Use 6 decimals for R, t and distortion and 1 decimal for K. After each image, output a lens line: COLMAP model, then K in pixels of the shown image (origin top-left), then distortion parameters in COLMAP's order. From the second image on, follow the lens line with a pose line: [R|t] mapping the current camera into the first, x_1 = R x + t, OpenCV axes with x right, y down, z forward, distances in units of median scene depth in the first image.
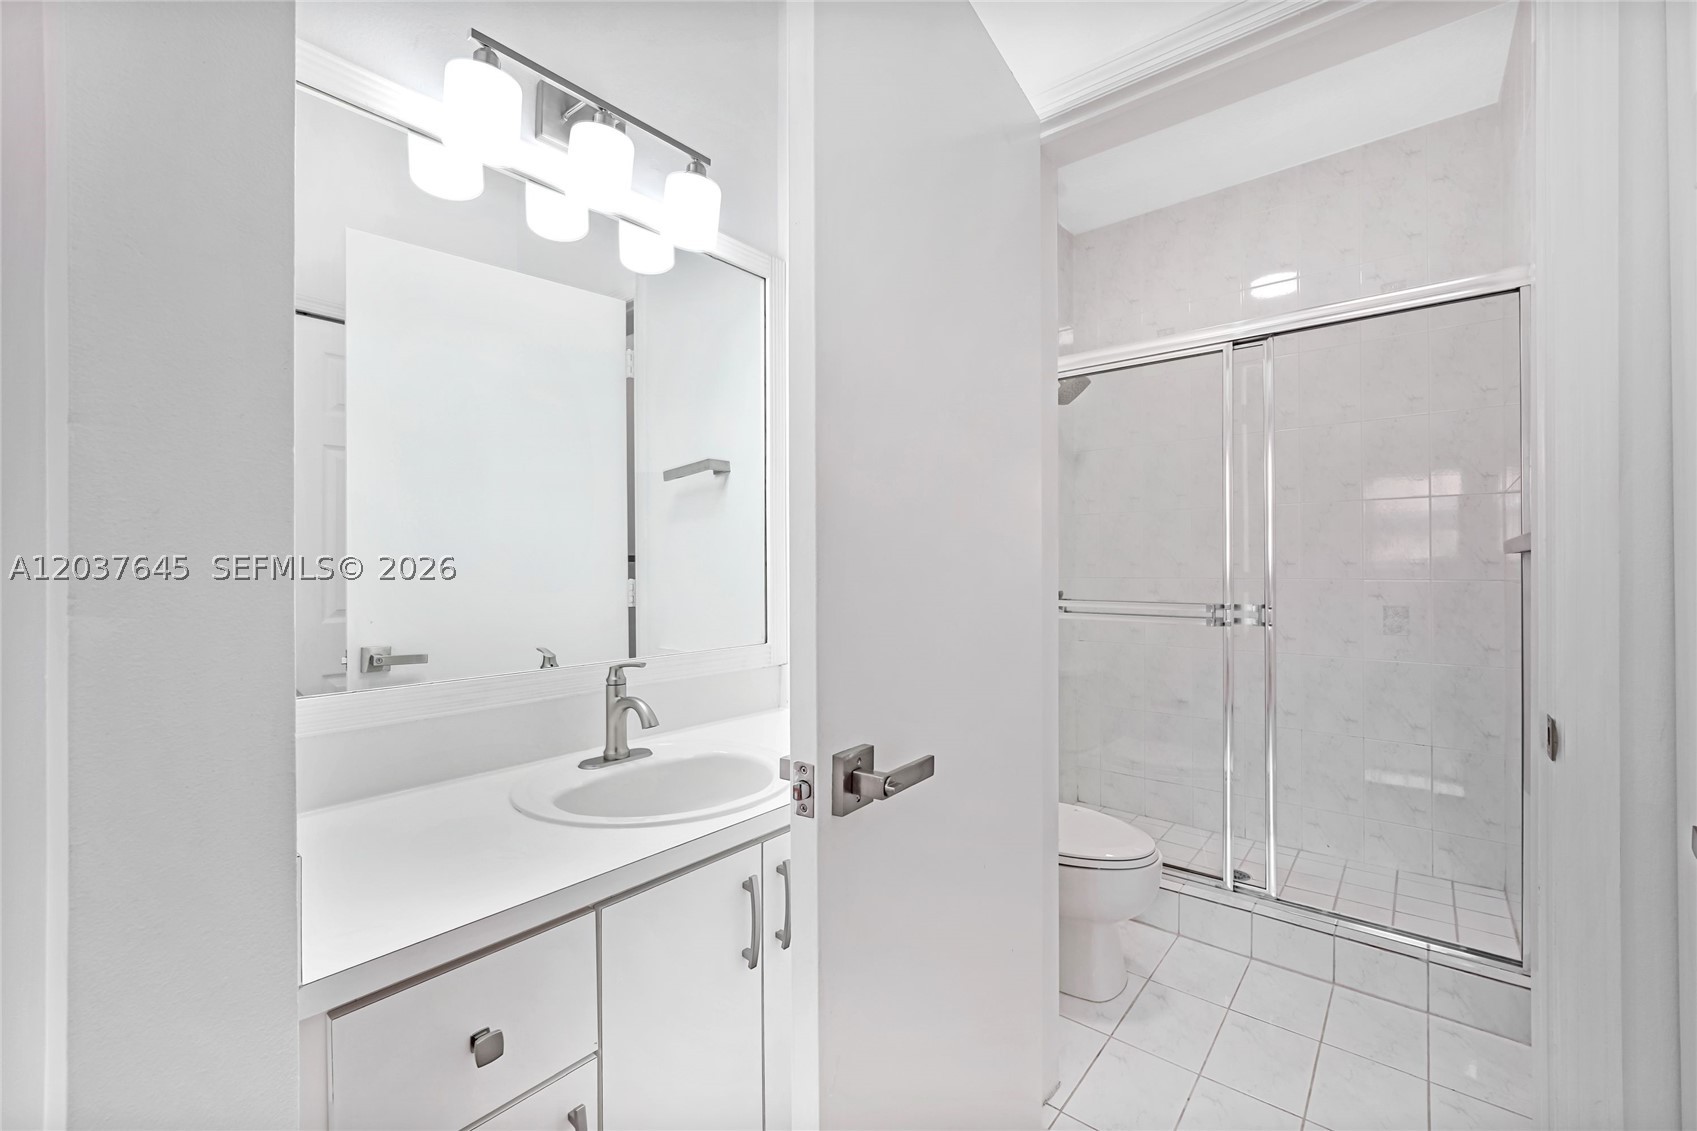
lens RADIAL K [[681.5, 0, 858.6], [0, 681.5, 563.2], [0, 0, 1]] dist [-0.013018, 0.001727]
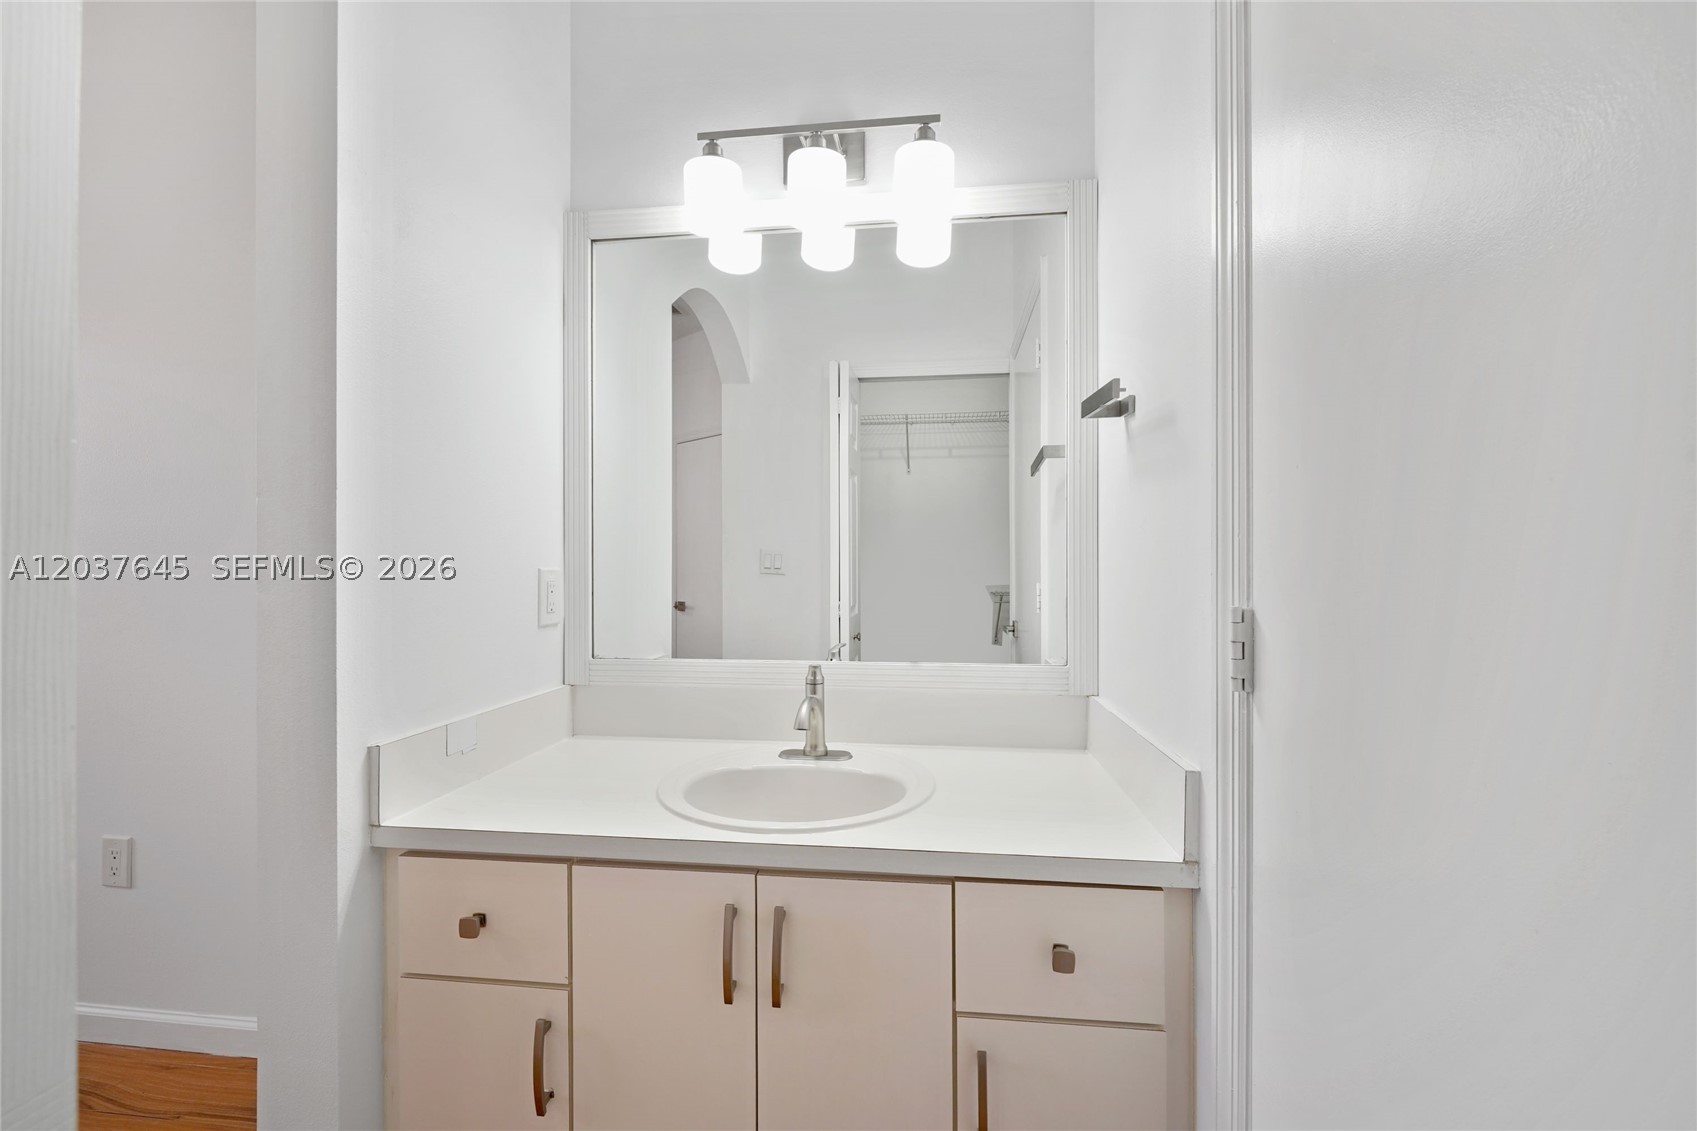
lens RADIAL K [[681.5, 0, 882.6], [0, 681.5, 574.0], [0, 0, 1]] dist [-0.013018, 0.001727]
pose [[0.561288, 0.002810, -0.827616, 0.698257], [0.001821, 0.999988, 0.004631, 0.007159], [0.827619, -0.004106, 0.561276, 0.630519]]
